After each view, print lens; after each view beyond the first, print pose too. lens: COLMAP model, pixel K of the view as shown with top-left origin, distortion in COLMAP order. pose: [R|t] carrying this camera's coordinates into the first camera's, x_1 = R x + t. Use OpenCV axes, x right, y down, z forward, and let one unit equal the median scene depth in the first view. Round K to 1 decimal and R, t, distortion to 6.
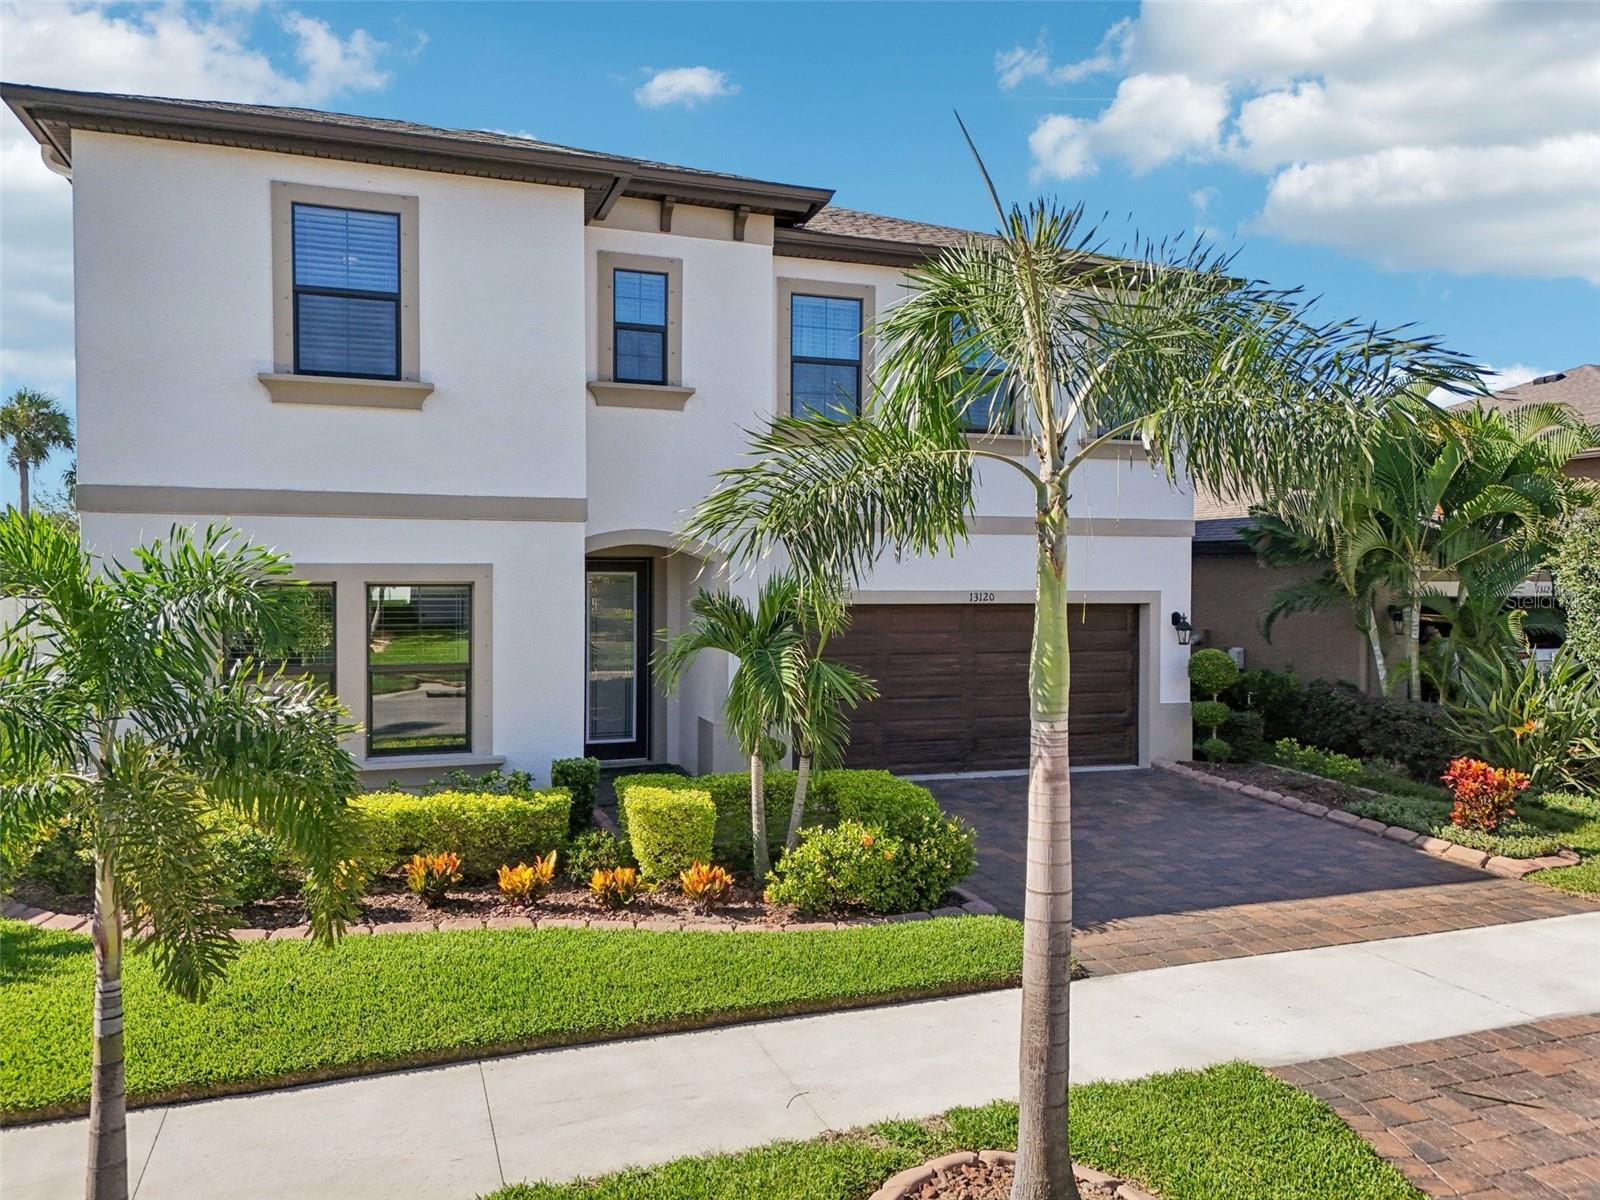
lens RADIAL K [[1192.6, 0, 801.5], [0, 1192.6, 612.2], [0, 0, 1]] dist [0.051722, -0.050502]
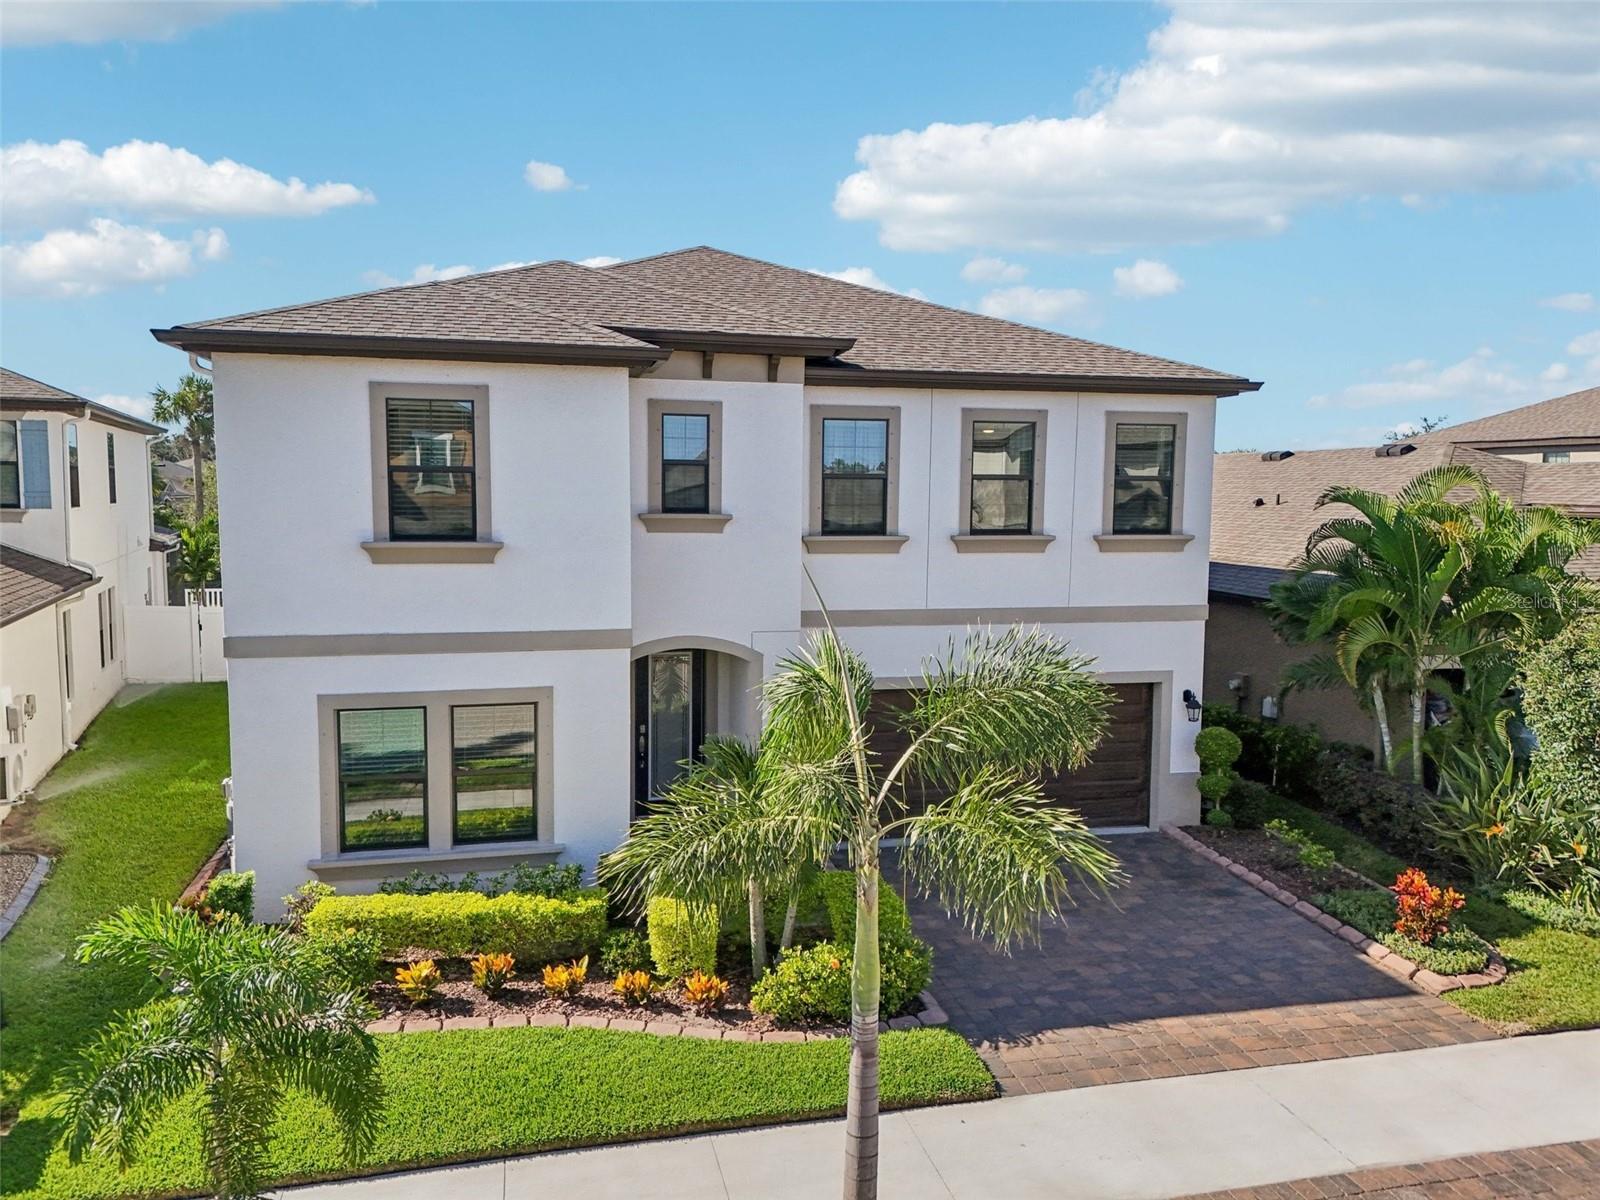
lens RADIAL K [[1192.6, 0, 797.6], [0, 1192.6, 616.7], [0, 0, 1]] dist [0.051722, -0.050502]
pose [[0.993293, 0.015972, -0.114515, 0.127037], [-0.007620, 0.997303, 0.073004, -0.210258], [0.115372, -0.071642, 0.990735, -0.158455]]
